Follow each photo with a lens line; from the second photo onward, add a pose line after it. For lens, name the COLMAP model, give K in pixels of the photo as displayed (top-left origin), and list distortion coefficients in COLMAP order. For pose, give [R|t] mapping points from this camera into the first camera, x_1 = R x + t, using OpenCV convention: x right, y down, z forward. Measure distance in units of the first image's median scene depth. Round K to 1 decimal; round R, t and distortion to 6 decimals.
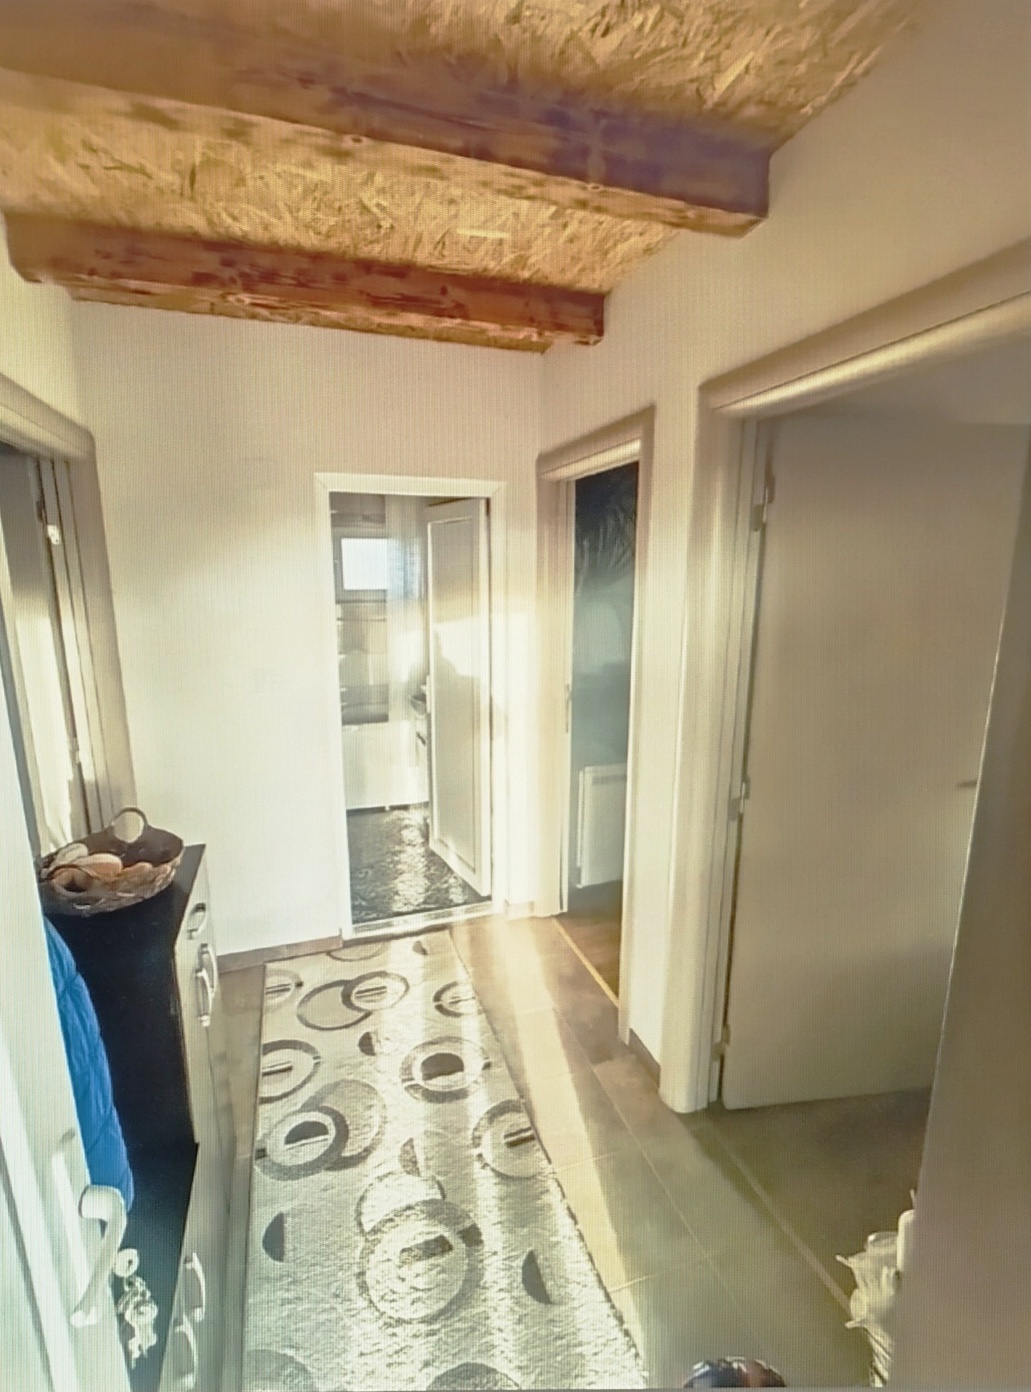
lens RADIAL K [[627.9, 0, 513.4], [0, 627.9, 710.0], [0, 0, 1]] dist [0.015073, -0.015053]
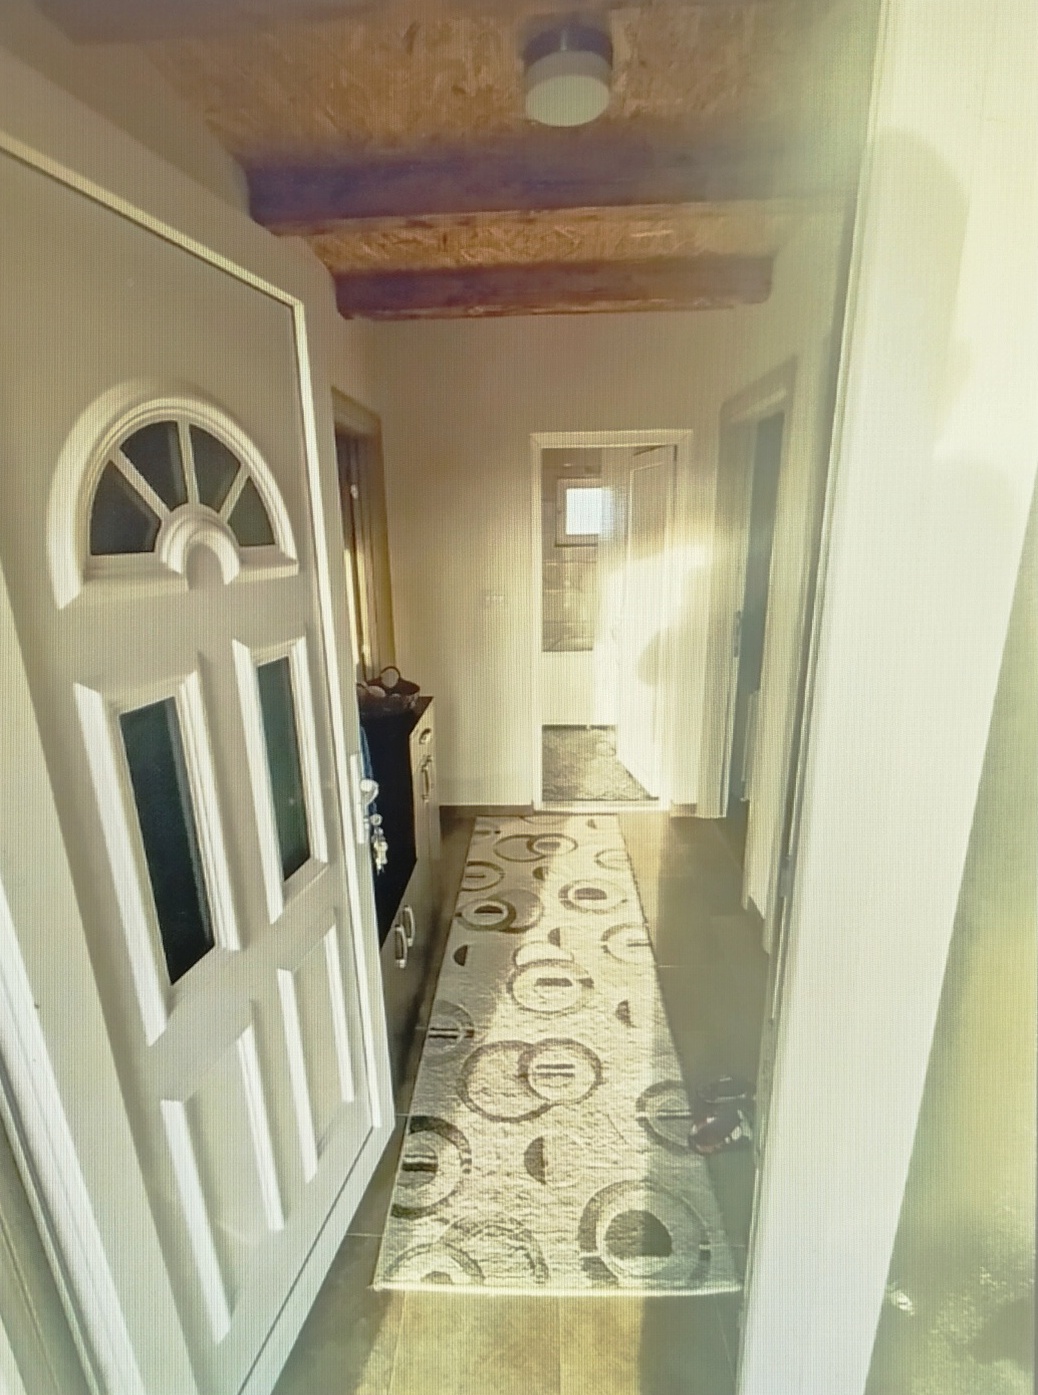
lens RADIAL K [[637.1, 0, 519.0], [0, 637.1, 697.5], [0, 0, 1]] dist [0.009582, -0.000541]
pose [[0.934125, 0.073743, -0.349245, 0.201617], [-0.056517, 0.996640, 0.059277, 0.102423], [0.352443, -0.035634, 0.935155, -0.302387]]
